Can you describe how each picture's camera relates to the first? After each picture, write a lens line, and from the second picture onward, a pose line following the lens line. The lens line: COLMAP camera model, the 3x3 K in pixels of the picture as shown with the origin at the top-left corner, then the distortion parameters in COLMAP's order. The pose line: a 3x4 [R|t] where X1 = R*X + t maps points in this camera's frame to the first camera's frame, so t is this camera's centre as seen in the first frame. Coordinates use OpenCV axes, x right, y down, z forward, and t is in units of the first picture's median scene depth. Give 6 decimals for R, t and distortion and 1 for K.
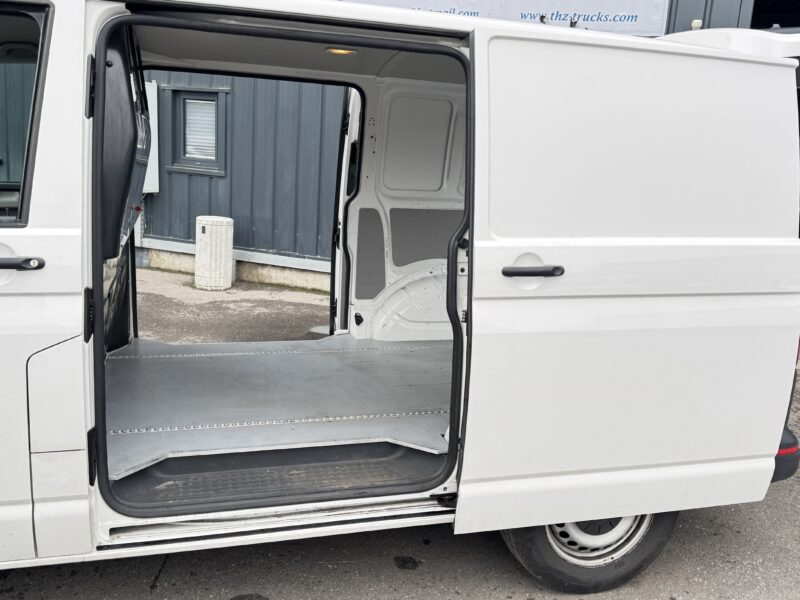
lens RADIAL K [[729.0, 0, 399.0], [0, 729.0, 340.9], [0, 0, 1]] dist [0.011218, 0.009435]
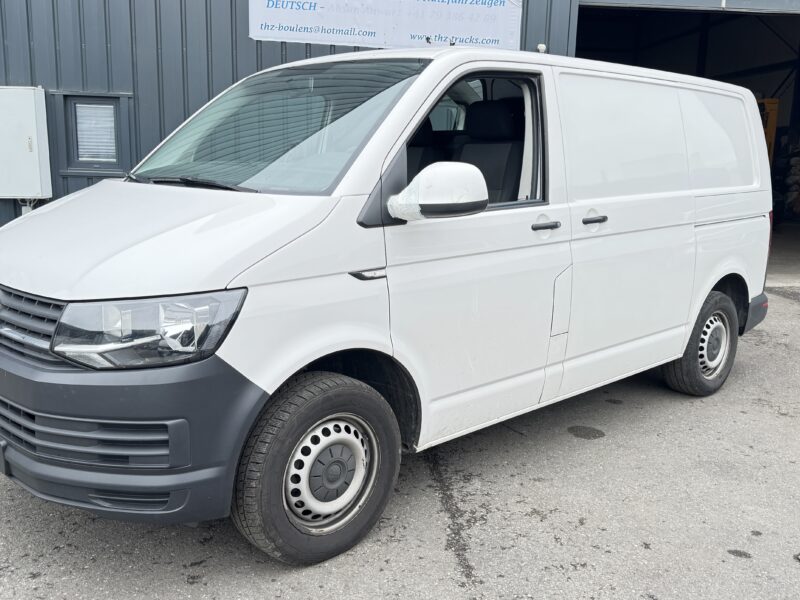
lens RADIAL K [[733.6, 0, 388.9], [0, 733.6, 303.9], [0, 0, 1]] dist [0.132432, -0.275949]
pose [[0.898523, -0.131005, 0.418921, -0.387633], [0.145352, 0.989377, -0.002360, 0.008908], [-0.414161, 0.063012, 0.908020, -0.102122]]
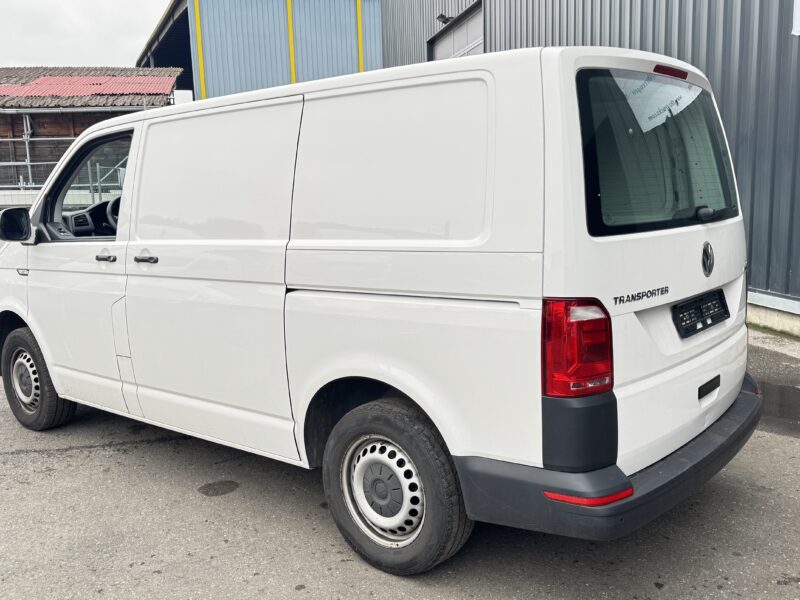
lens RADIAL K [[745.8, 0, 400.0], [0, 745.8, 300.0], [0, 0, 1]] dist [0.003230, -0.000043]
pose [[0.559369, 0.043184, -0.827793, 0.810765], [-0.138290, 0.989508, -0.041828, -0.006770], [0.817302, 0.137873, 0.559472, 0.238572]]
